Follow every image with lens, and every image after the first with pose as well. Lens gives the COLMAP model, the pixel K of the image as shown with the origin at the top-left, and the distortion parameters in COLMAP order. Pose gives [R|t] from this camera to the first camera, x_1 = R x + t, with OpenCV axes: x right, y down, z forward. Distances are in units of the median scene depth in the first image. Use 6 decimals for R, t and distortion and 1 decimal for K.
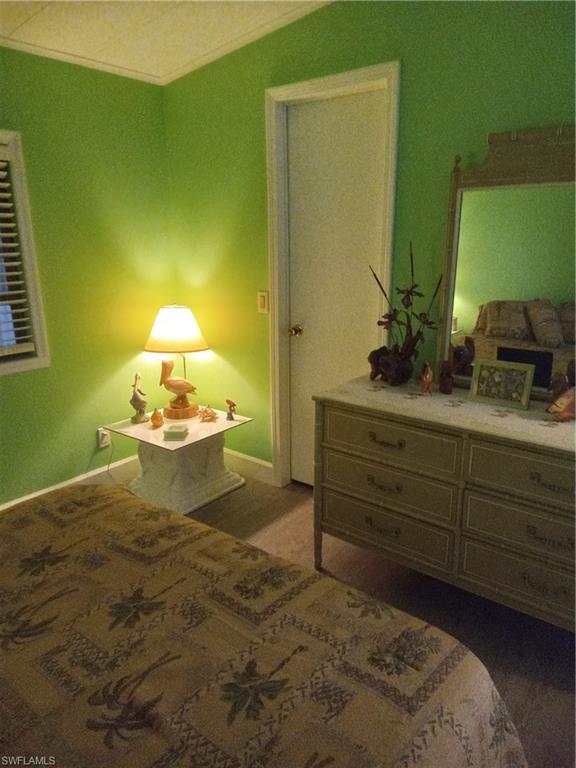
lens RADIAL K [[533.1, 0, 288.0], [0, 533.1, 384.0], [0, 0, 1]] dist [0.005959, -0.004954]
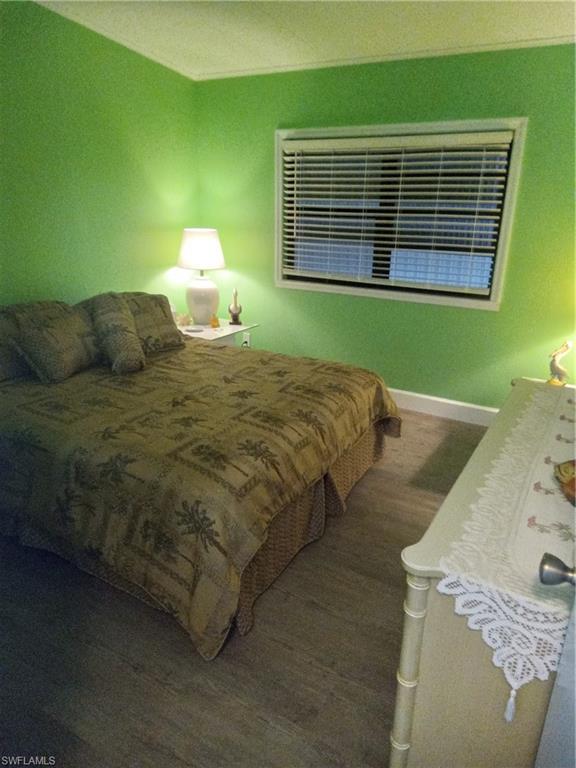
lens RADIAL K [[533.1, 0, 288.0], [0, 533.1, 384.0], [0, 0, 1]] dist [0.005959, -0.004954]
pose [[0.126776, 0.344872, -0.930049, 1.608699], [-0.283675, 0.911060, 0.299163, -0.258329], [0.950503, 0.225905, 0.213332, 0.761632]]
